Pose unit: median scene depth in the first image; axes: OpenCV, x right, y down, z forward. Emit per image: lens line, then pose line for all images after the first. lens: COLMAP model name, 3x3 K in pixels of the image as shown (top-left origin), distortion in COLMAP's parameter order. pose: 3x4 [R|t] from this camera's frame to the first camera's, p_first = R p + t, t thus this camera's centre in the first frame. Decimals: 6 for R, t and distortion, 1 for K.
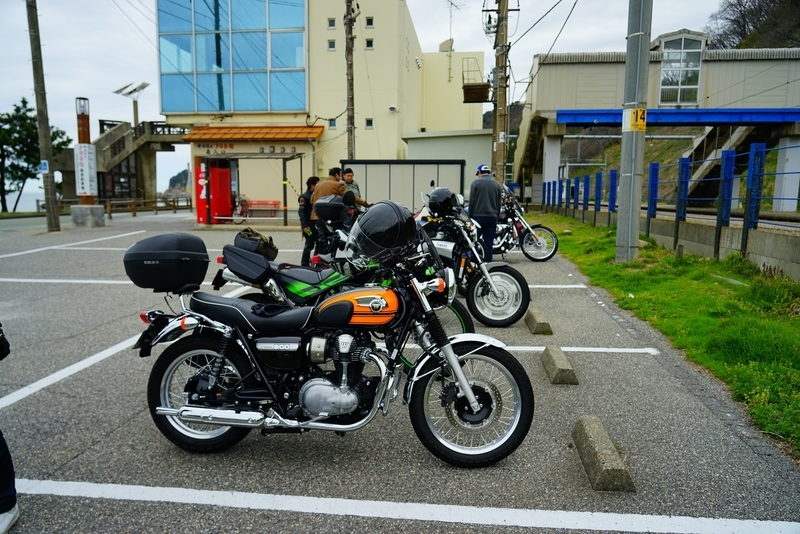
lens RADIAL K [[539.2, 0, 395.8], [0, 539.2, 267.4], [0, 0, 1]] dist [-0.025607, 0.011823]
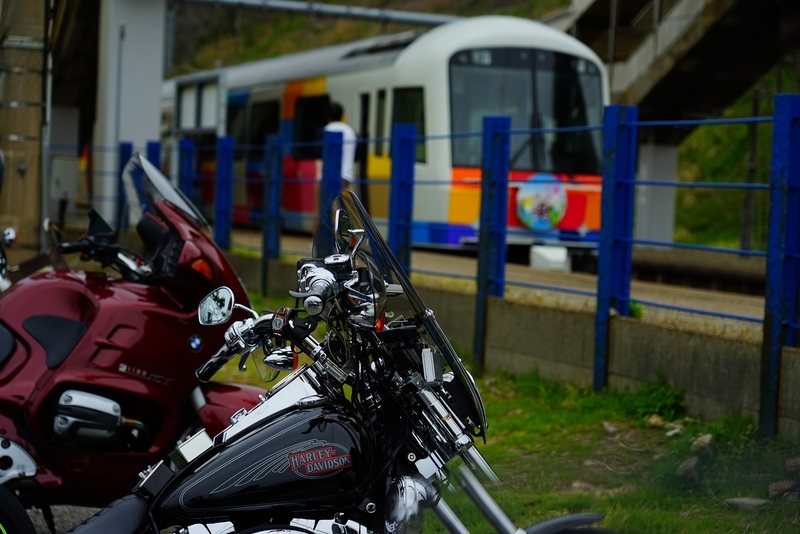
lens RADIAL K [[1659.2, 0, 401.0], [0, 1659.2, 268.1], [0, 0, 1]] dist [0.027632, 0.000000]
pose [[0.876819, 0.014144, 0.480613, 0.039425], [0.022357, 0.997287, -0.070136, -0.109135], [-0.480301, 0.072242, 0.874124, 0.683849]]
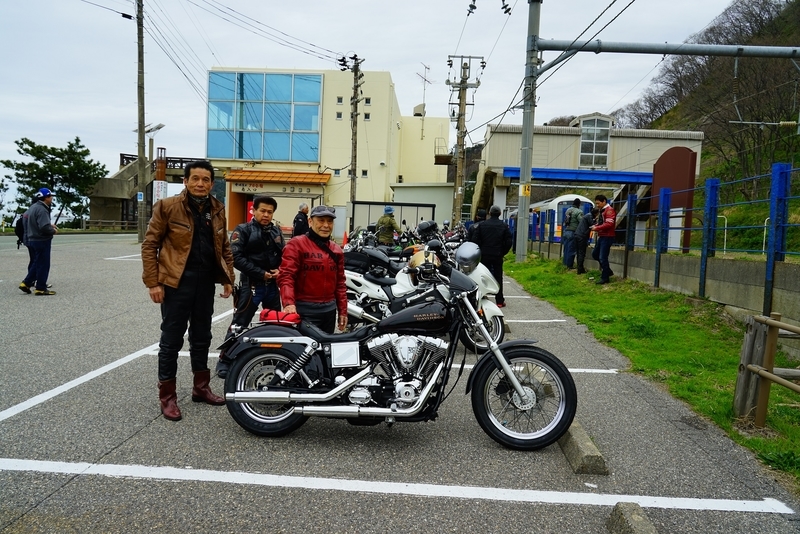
lens RADIAL K [[539.2, 0, 393.9], [0, 539.2, 263.5], [0, 0, 1]] dist [-0.025607, 0.011823]
pose [[0.997318, 0.032438, 0.065604, -0.131159], [-0.027654, 0.996981, -0.072559, 0.128042], [-0.067760, 0.070550, 0.995204, -0.786005]]
